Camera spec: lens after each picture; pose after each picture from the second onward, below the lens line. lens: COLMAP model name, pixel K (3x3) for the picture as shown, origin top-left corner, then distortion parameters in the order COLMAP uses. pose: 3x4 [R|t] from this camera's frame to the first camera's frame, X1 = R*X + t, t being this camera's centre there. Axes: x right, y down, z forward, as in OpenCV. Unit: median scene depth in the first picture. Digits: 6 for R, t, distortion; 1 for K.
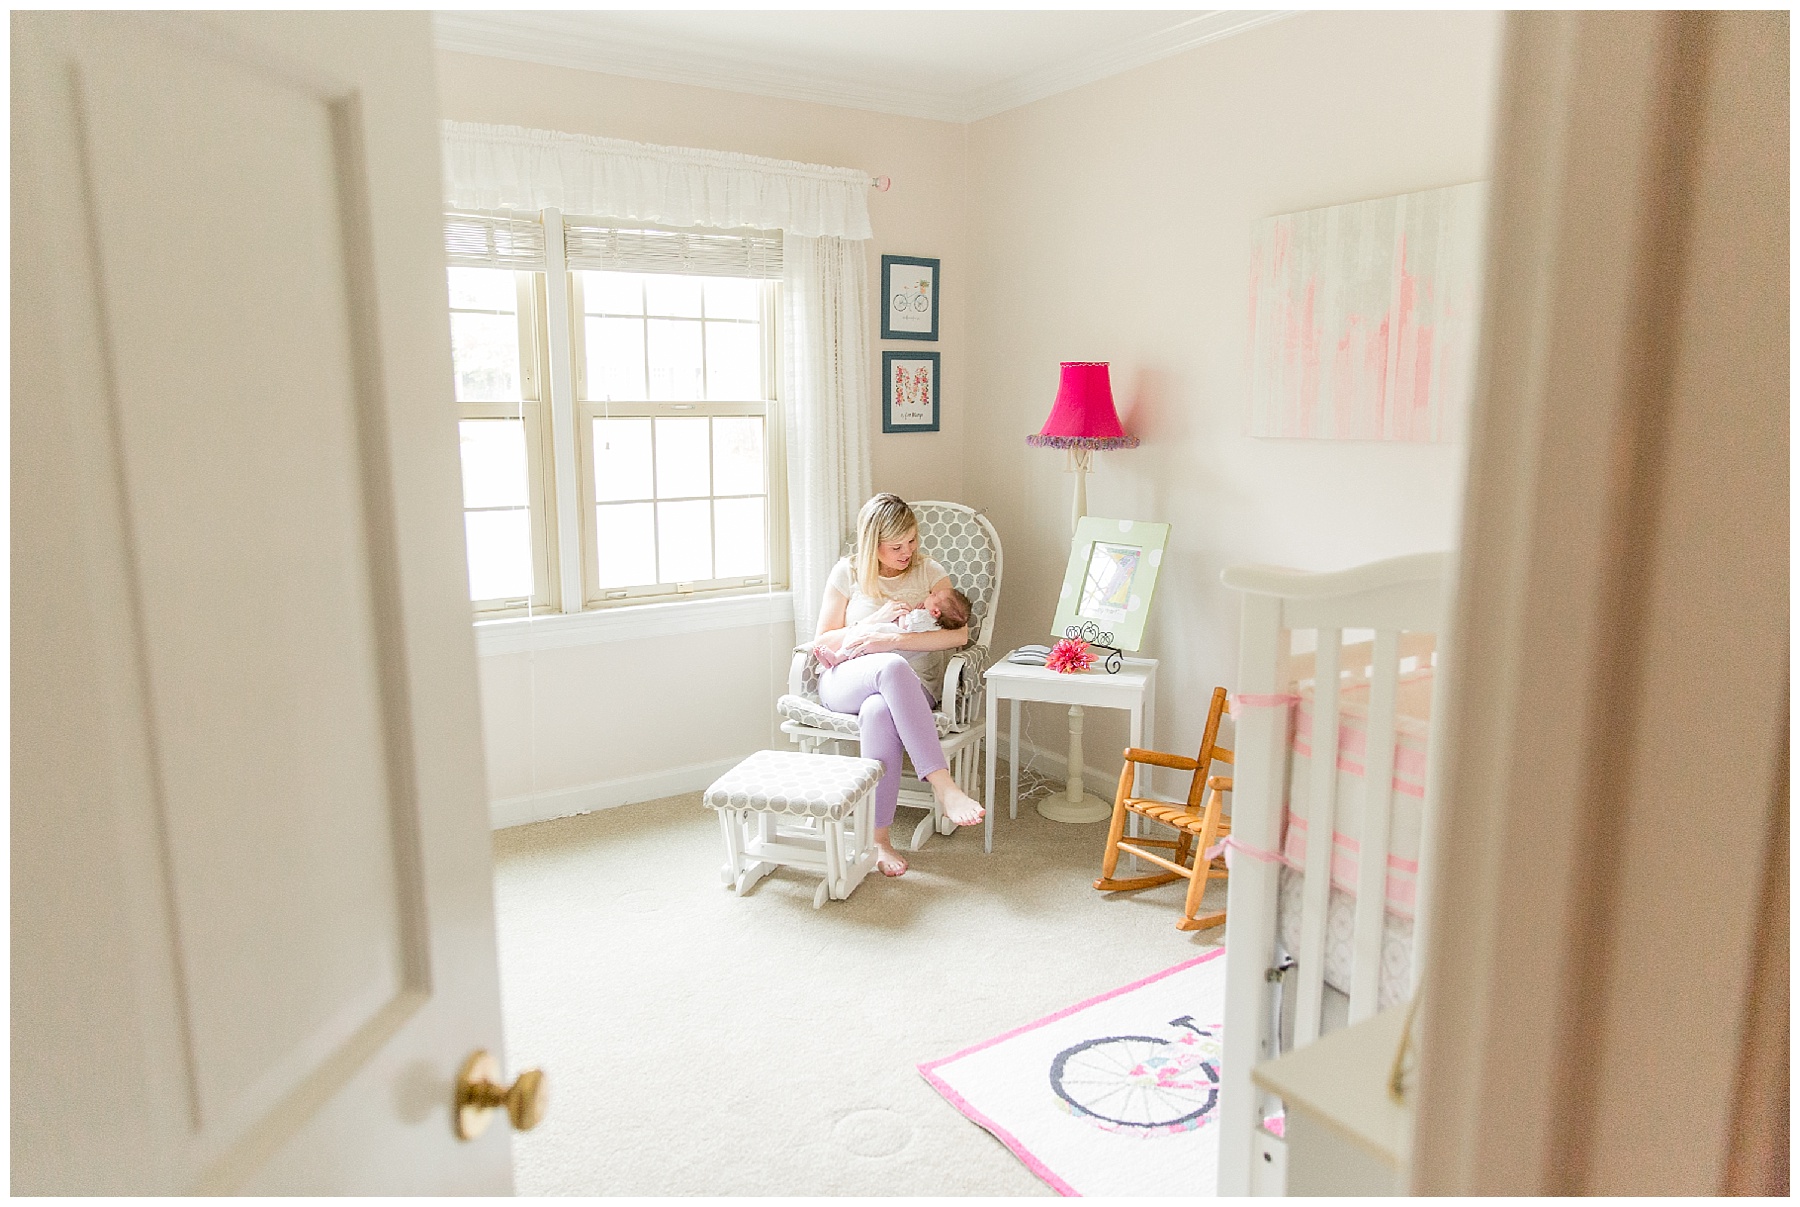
lens RADIAL K [[1167.9, 0, 900.0], [0, 1167.9, 603.5], [0, 0, 1]] dist [0.004358, 0.000592]
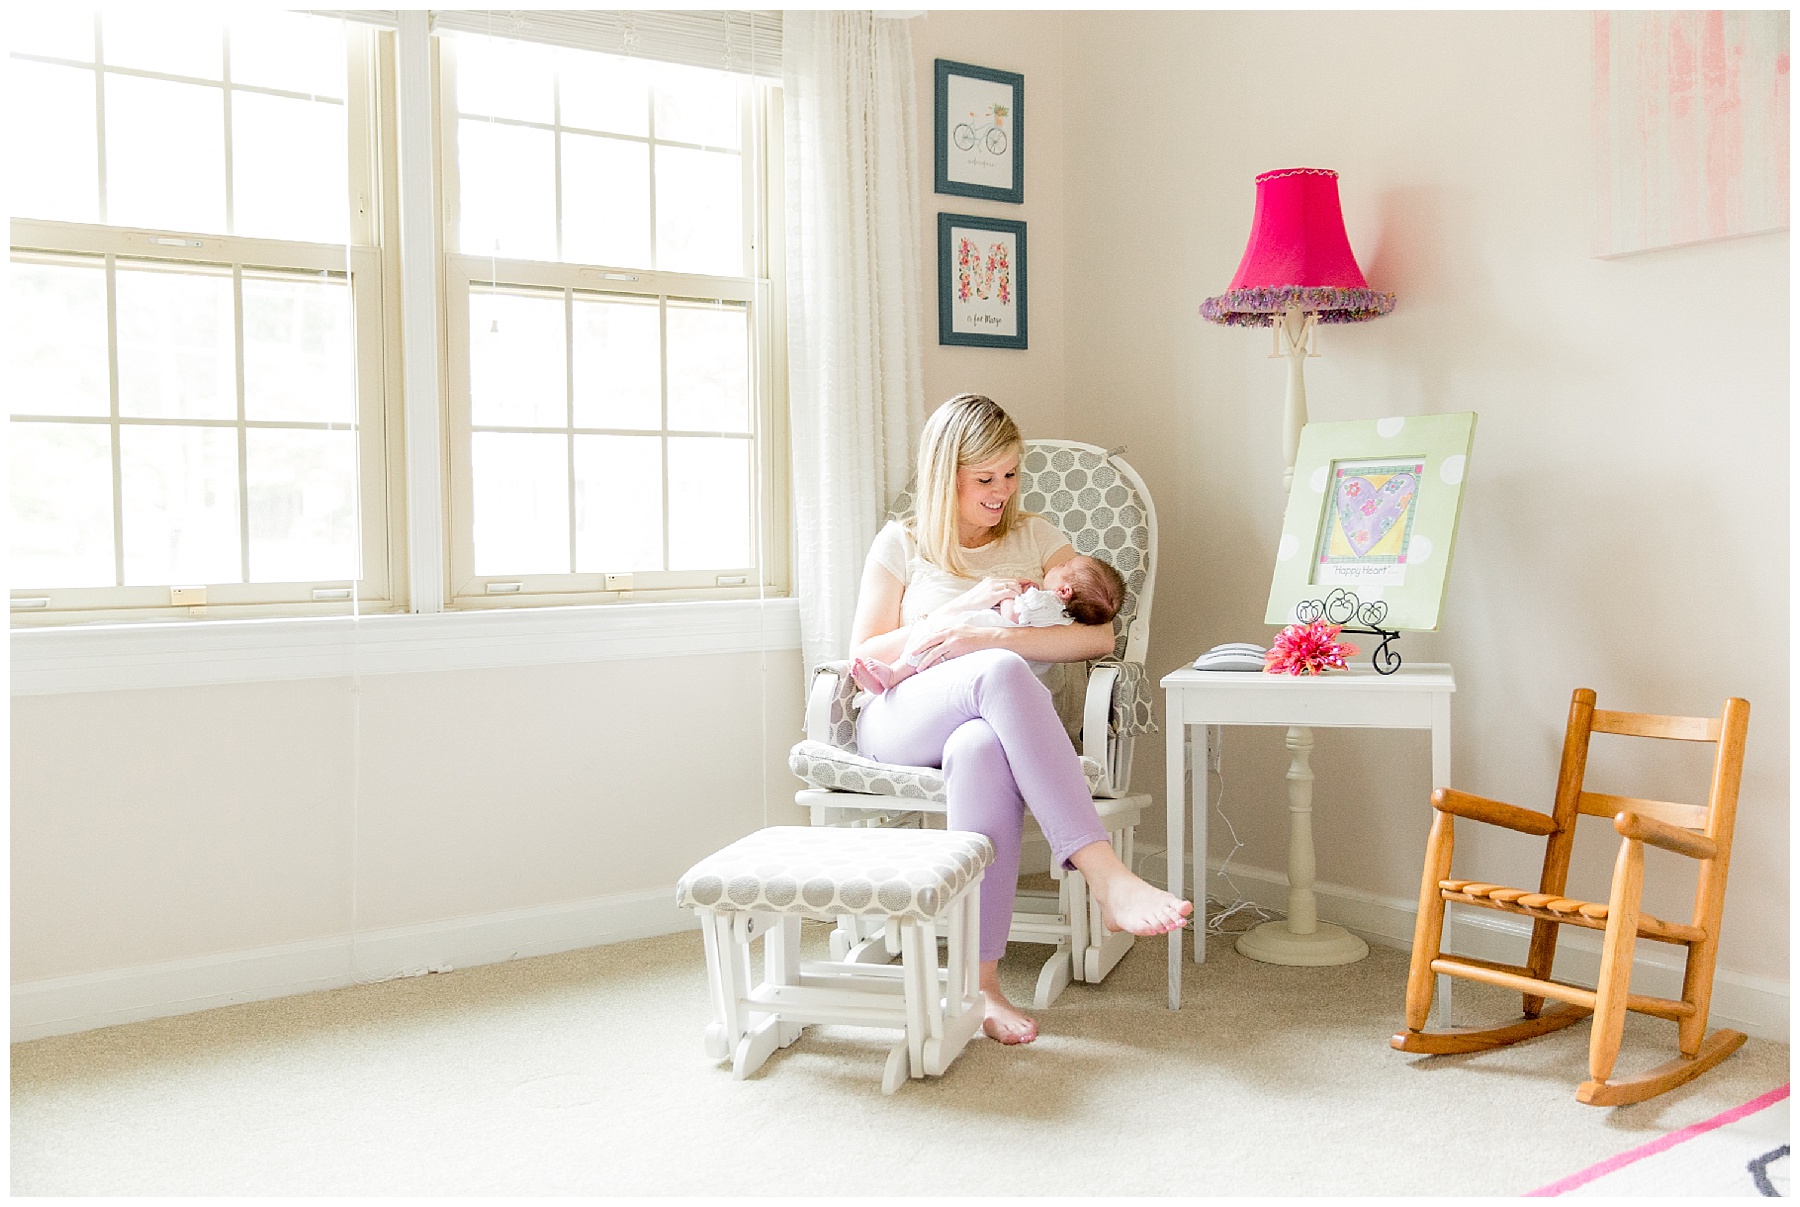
lens RADIAL K [[1689.3, 0, 900.0], [0, 1689.3, 603.5], [0, 0, 1]] dist [-0.010650, 0.076027]
pose [[0.999499, -0.015055, 0.027849, -0.072621], [0.018511, 0.991559, -0.128326, 0.117812], [-0.025682, 0.128777, 0.991341, 0.171833]]
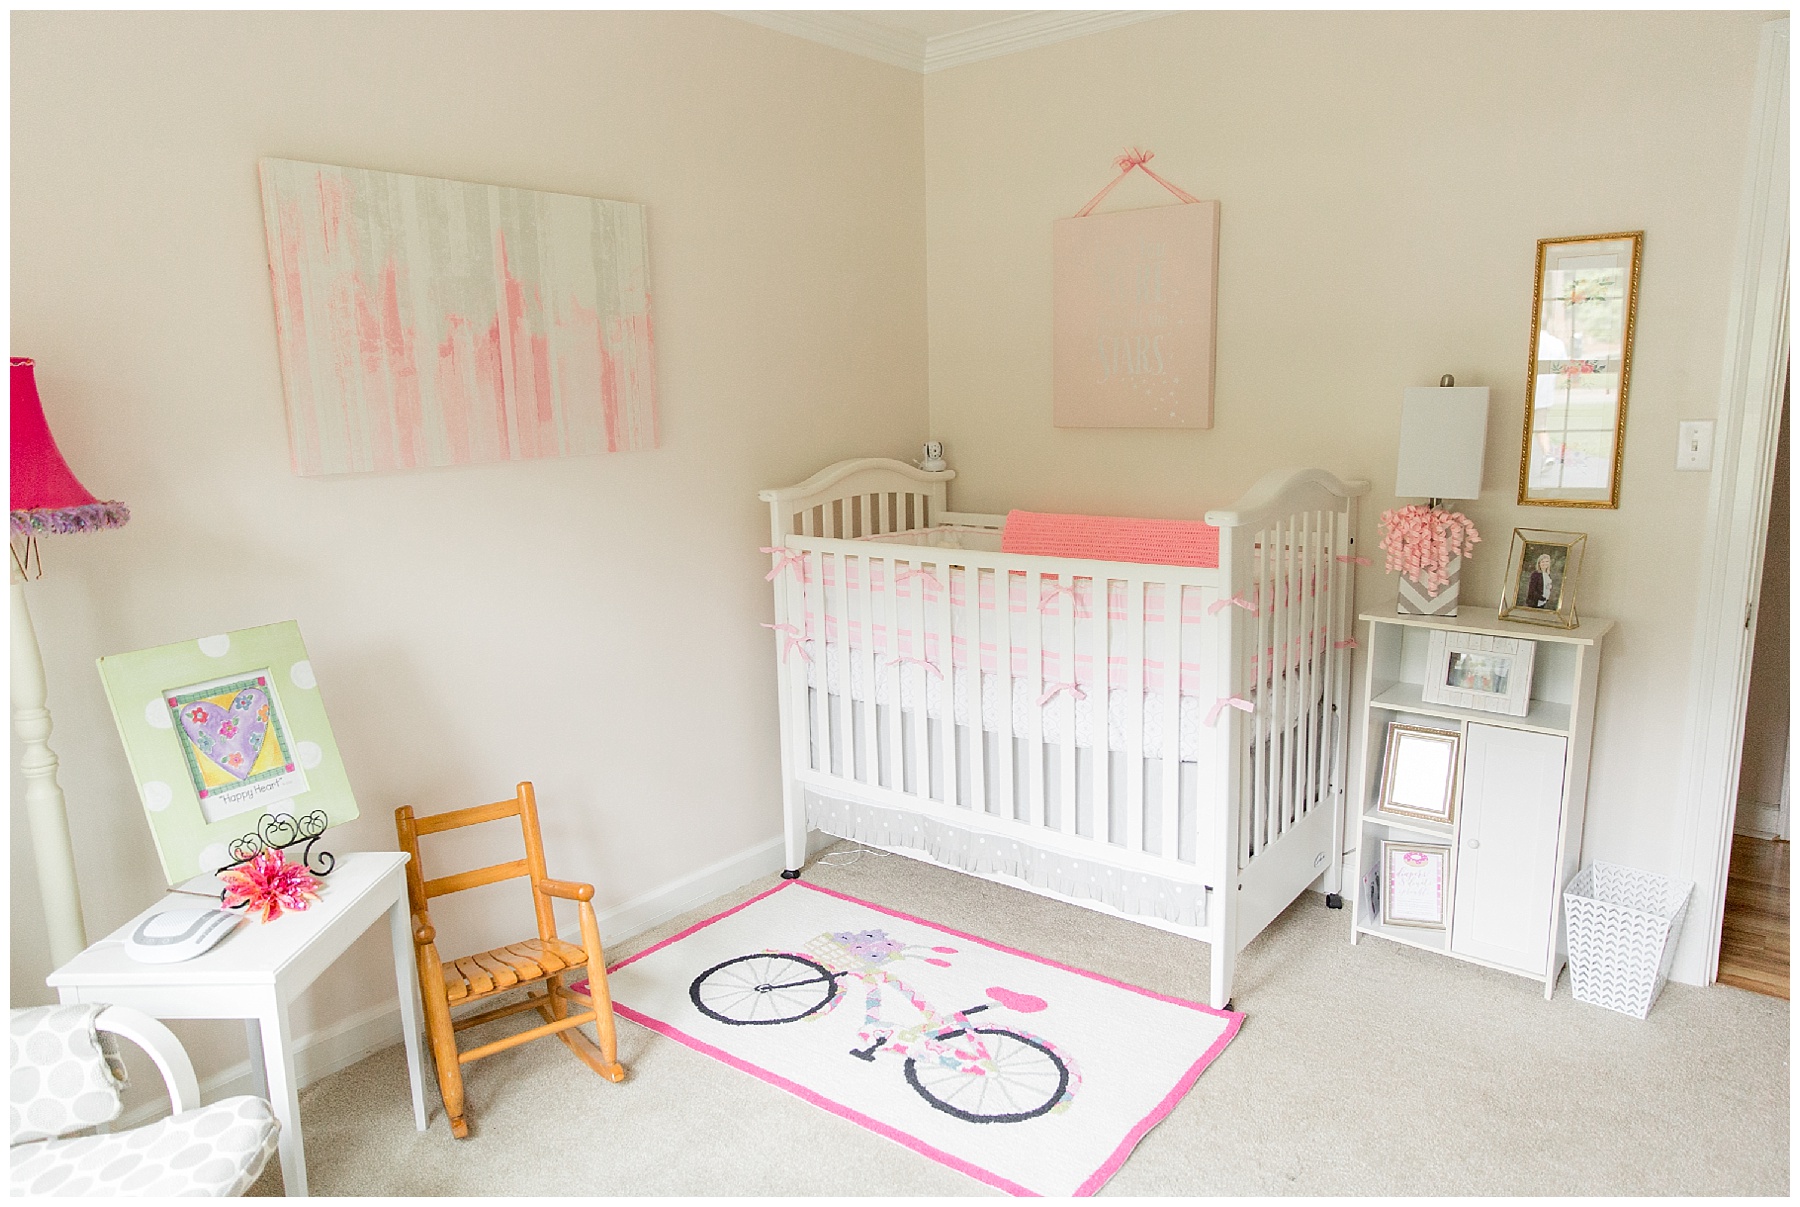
lens RADIAL K [[1167.9, 0, 900.0], [0, 1167.9, 603.5], [0, 0, 1]] dist [0.004358, 0.000592]
pose [[-0.298112, -0.154152, 0.942001, -0.424086], [0.201962, 0.954345, 0.220086, -0.137020], [-0.932920, 0.255859, -0.253369, 0.780234]]
